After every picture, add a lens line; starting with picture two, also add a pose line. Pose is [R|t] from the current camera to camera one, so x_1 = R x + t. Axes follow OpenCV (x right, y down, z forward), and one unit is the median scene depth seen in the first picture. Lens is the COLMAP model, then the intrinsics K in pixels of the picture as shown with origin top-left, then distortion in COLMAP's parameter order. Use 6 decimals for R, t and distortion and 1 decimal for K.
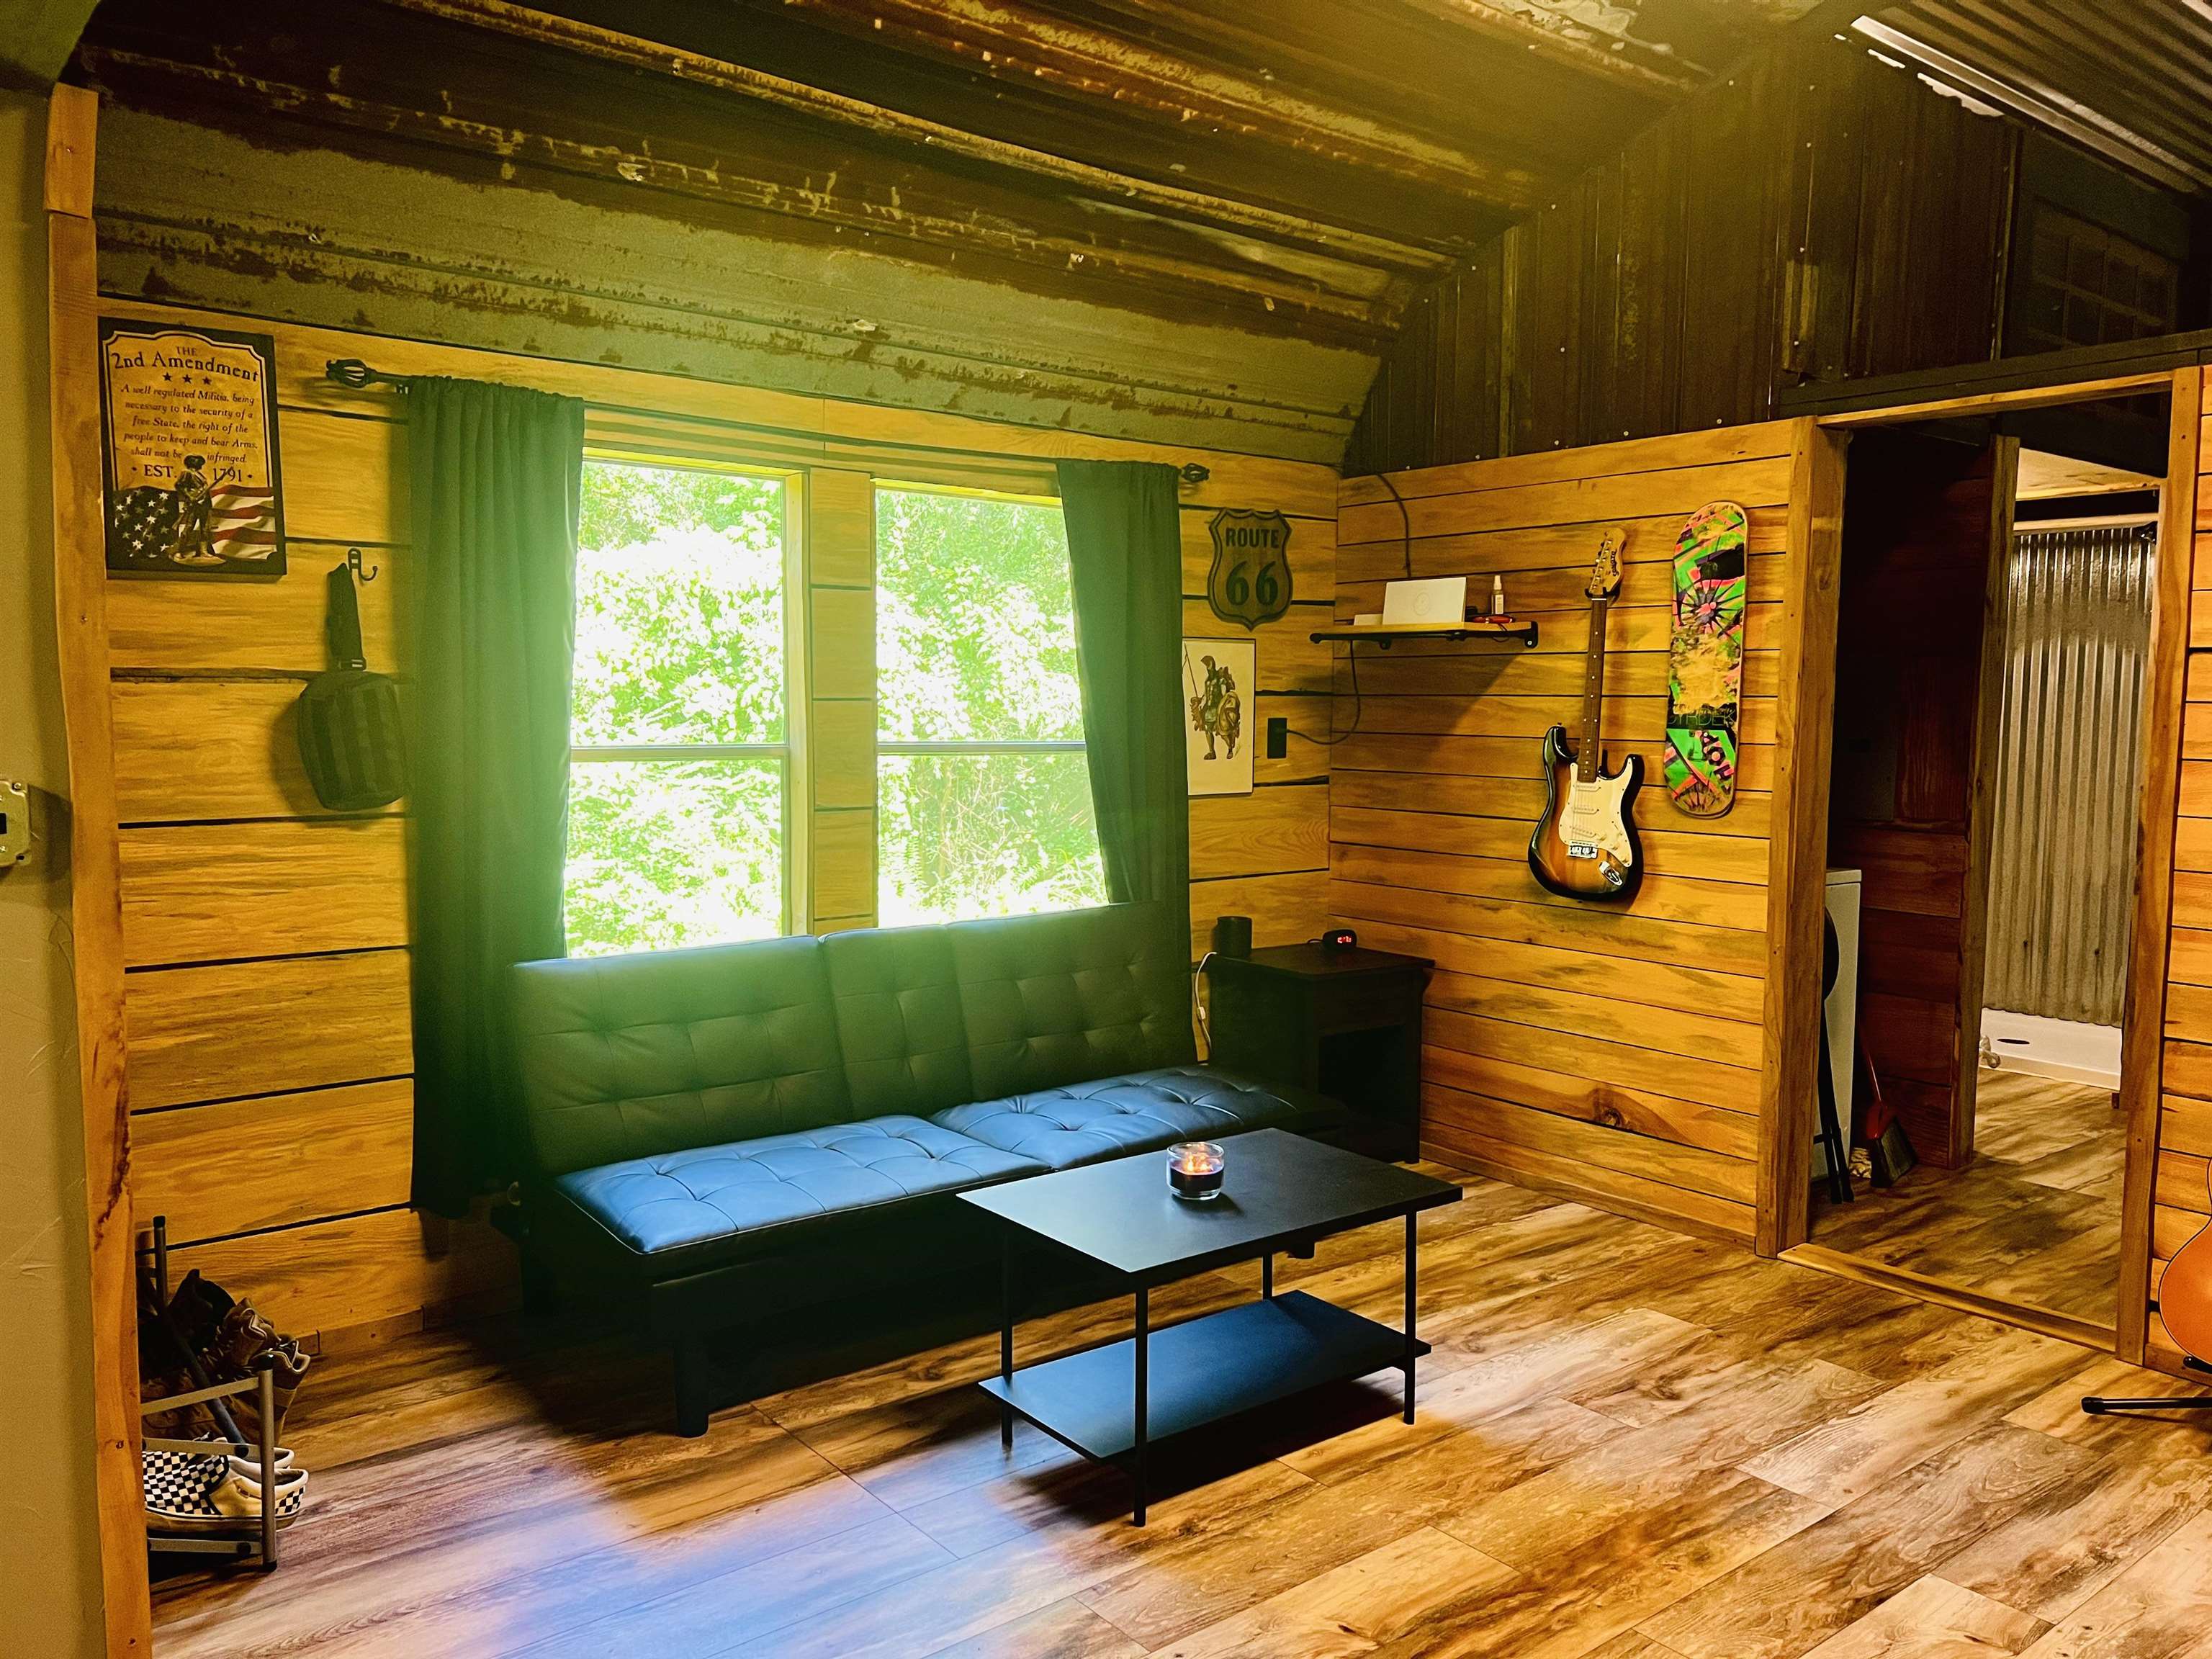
lens RADIAL K [[1672.4, 0, 1105.9], [0, 1672.4, 862.6], [0, 0, 1]] dist [0.001015, -0.085446]
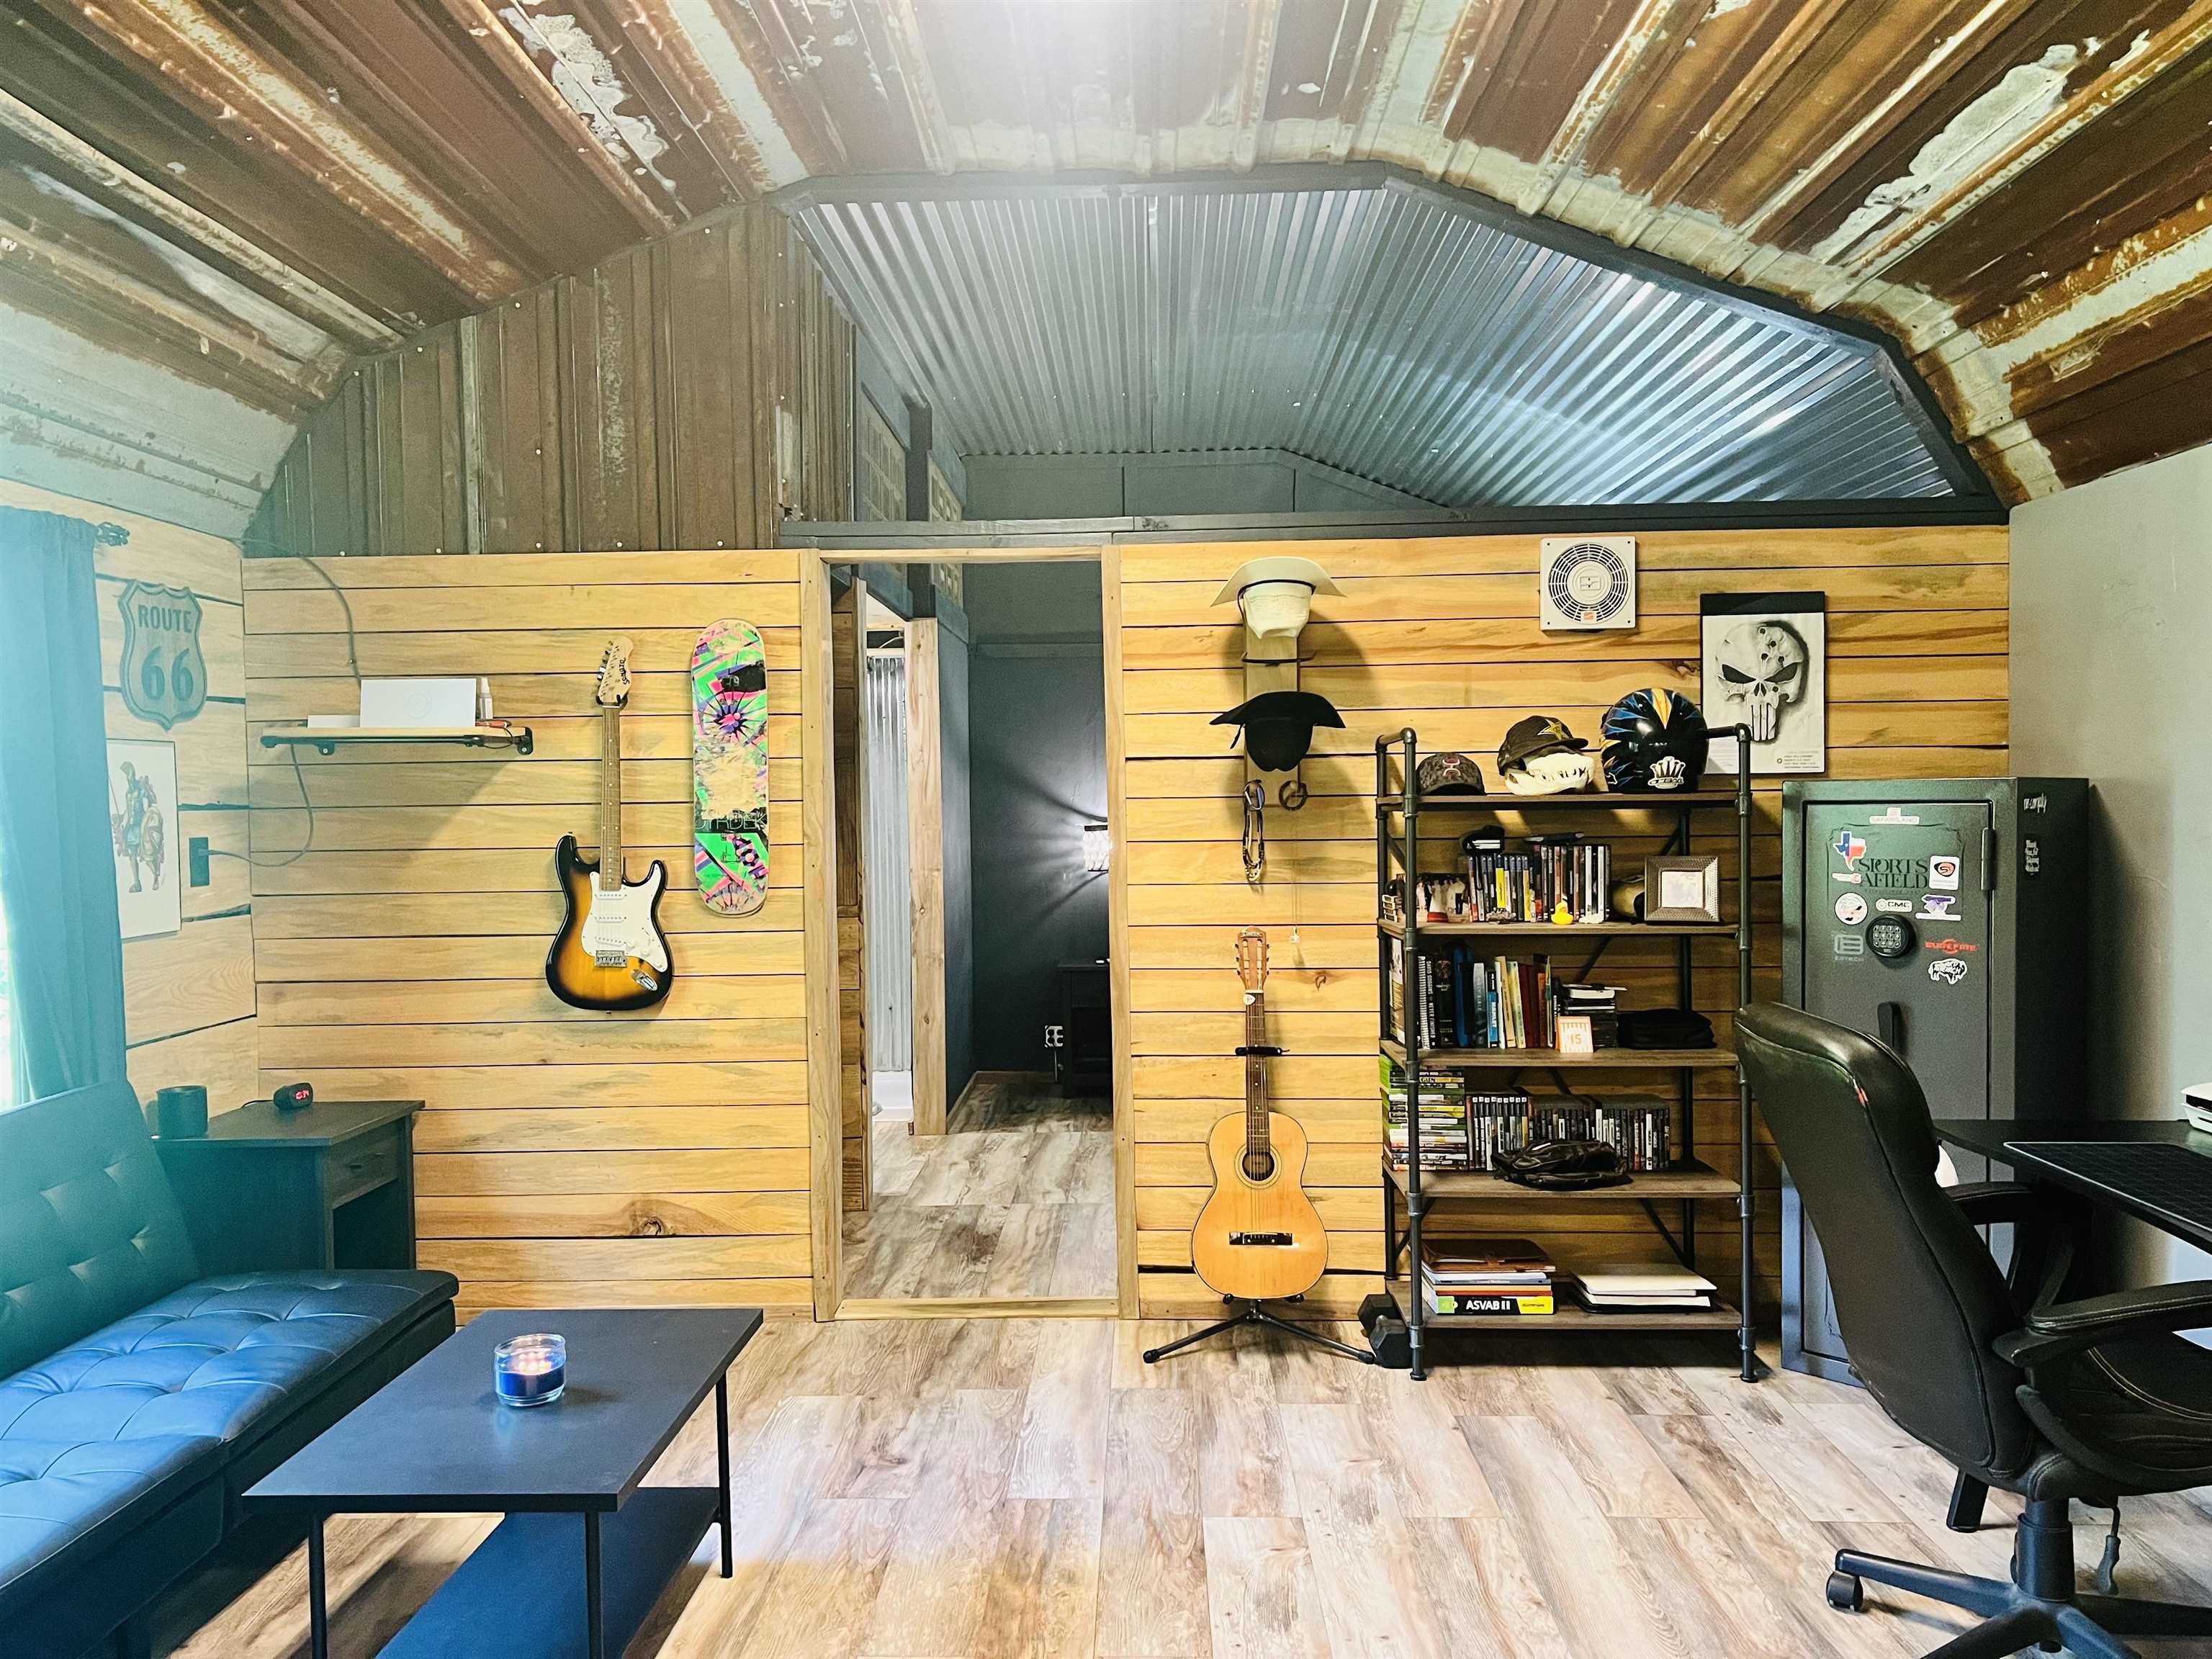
lens RADIAL K [[1641.9, 0, 1106.0], [0, 1641.9, 829.5], [0, 0, 1]] dist [0.006800, -0.065650]
pose [[0.593785, -0.029741, 0.804074, -0.313321], [0.096218, 0.994770, -0.034260, -0.022359], [-0.798850, 0.097710, 0.593541, 0.186030]]
